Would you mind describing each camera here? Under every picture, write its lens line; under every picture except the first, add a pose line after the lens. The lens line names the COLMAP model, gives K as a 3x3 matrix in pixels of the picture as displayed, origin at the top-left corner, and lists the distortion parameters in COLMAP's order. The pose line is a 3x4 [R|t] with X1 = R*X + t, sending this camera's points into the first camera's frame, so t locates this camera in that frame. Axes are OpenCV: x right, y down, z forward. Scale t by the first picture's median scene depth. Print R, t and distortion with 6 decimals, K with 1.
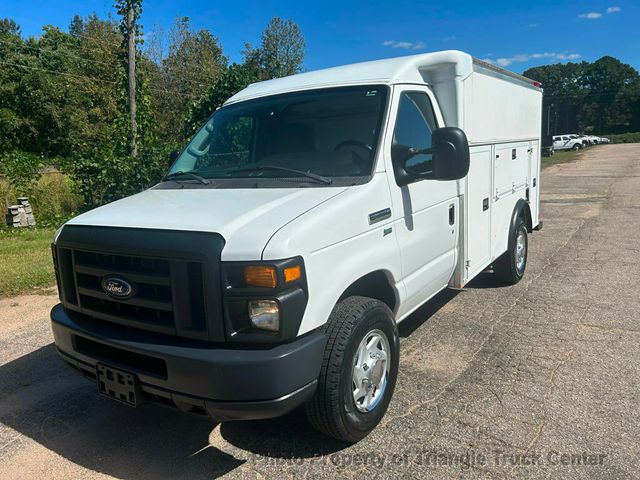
lens RADIAL K [[482.9, 0, 317.5], [0, 482.9, 240.5], [0, 0, 1]] dist [0.050609, -0.063953]
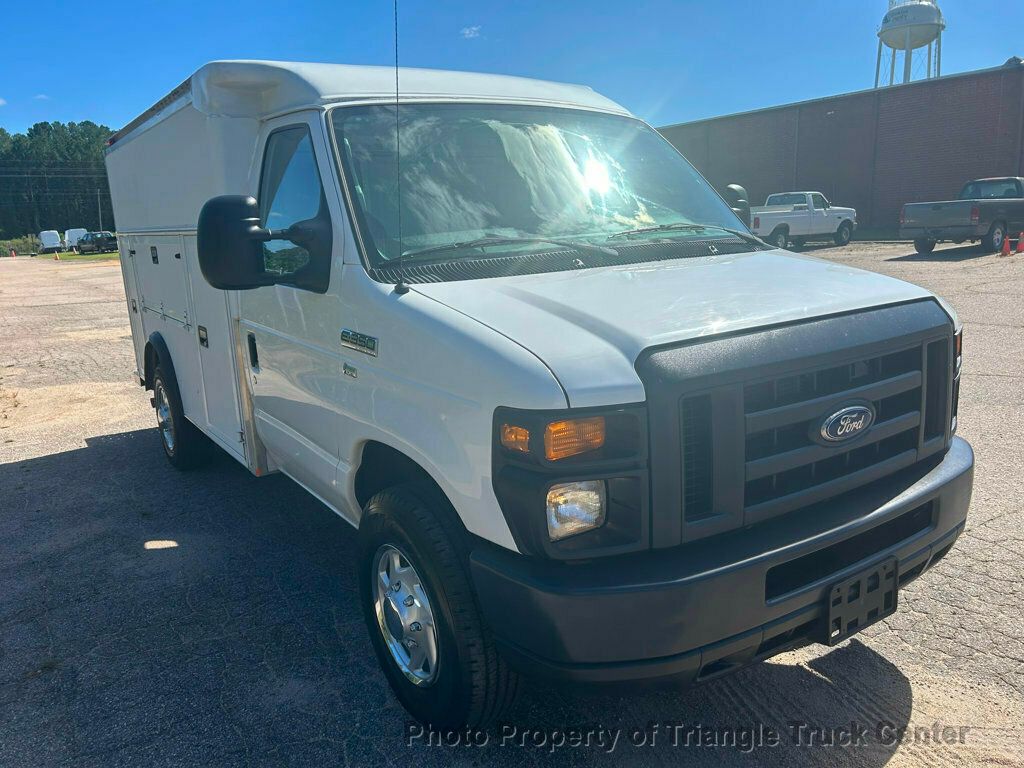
lens RADIAL K [[772.7, 0, 508.0], [0, 772.7, 384.8], [0, 0, 1]] dist [0.050609, -0.063953]
pose [[0.372261, -0.149015, 0.916087, -0.970762], [0.183136, 0.979415, 0.084897, -0.065406], [-0.909881, 0.136164, 0.391888, 0.718277]]
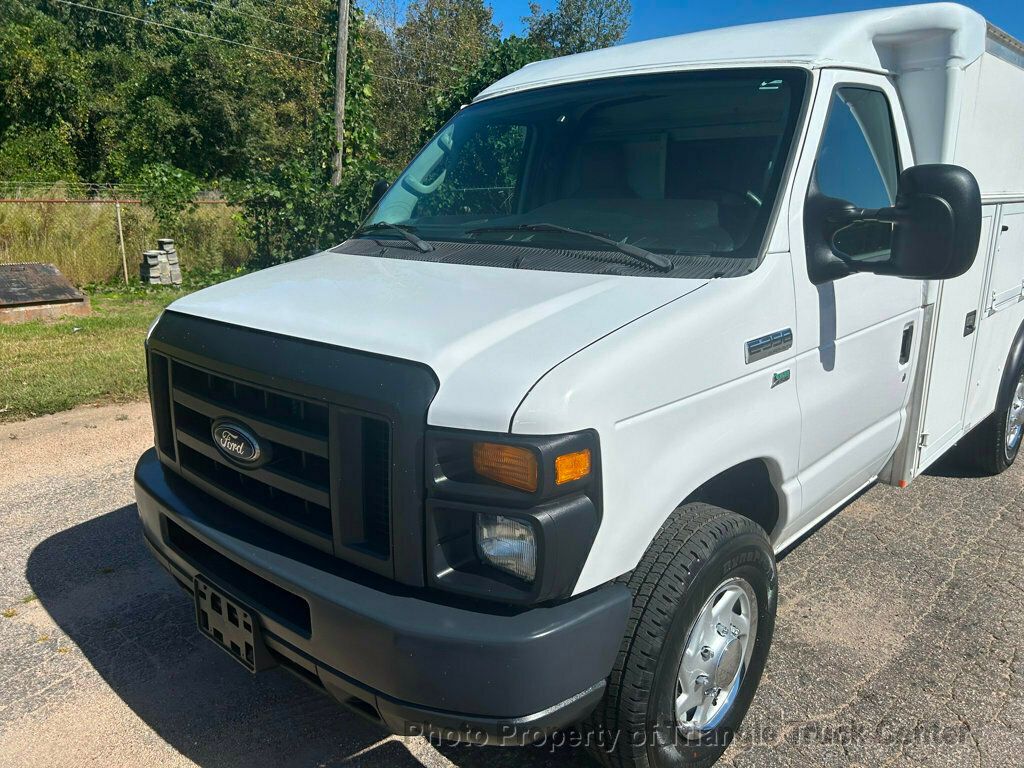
lens RADIAL K [[772.7, 0, 508.0], [0, 772.7, 384.8], [0, 0, 1]] dist [0.050609, -0.063953]
pose [[0.986344, 0.092796, -0.136067, -0.012285], [-0.083501, 0.993866, 0.072510, -0.036436], [0.141961, -0.060158, 0.988043, 0.159188]]
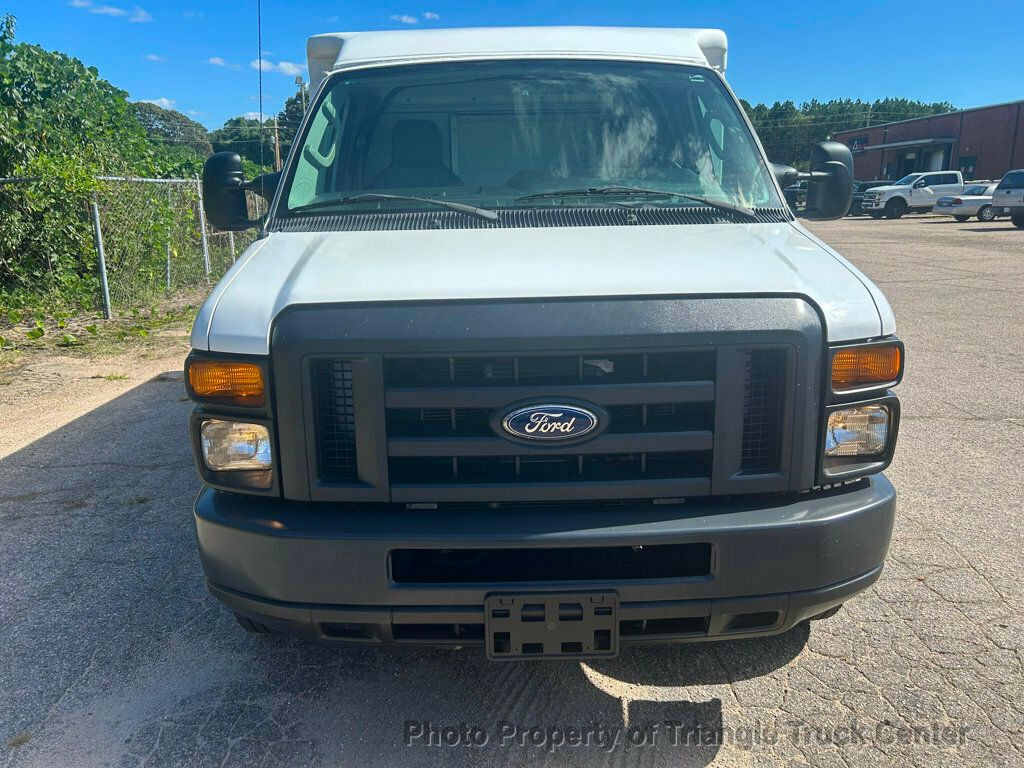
lens RADIAL K [[776.5, 0, 516.4], [0, 776.5, 379.0], [0, 0, 1]] dist [0.004523, -0.004515]
pose [[0.817124, -0.086968, 0.569864, -0.621032], [0.067145, 0.996184, 0.055751, 0.006894], [-0.572538, -0.007291, 0.819846, 0.290066]]
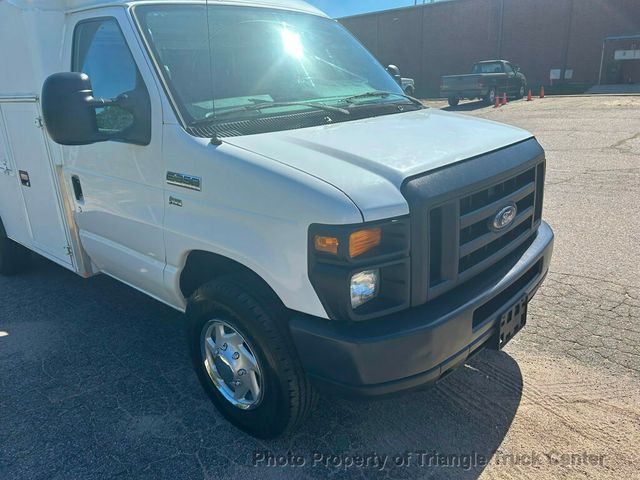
lens RADIAL K [[482.9, 0, 317.5], [0, 482.9, 240.5], [0, 0, 1]] dist [0.050609, -0.063953]
pose [[0.139120, -0.258129, 0.956041, -0.955024], [0.210763, 0.951028, 0.226106, -0.099962], [-0.967587, 0.170042, 0.186711, 0.845279]]
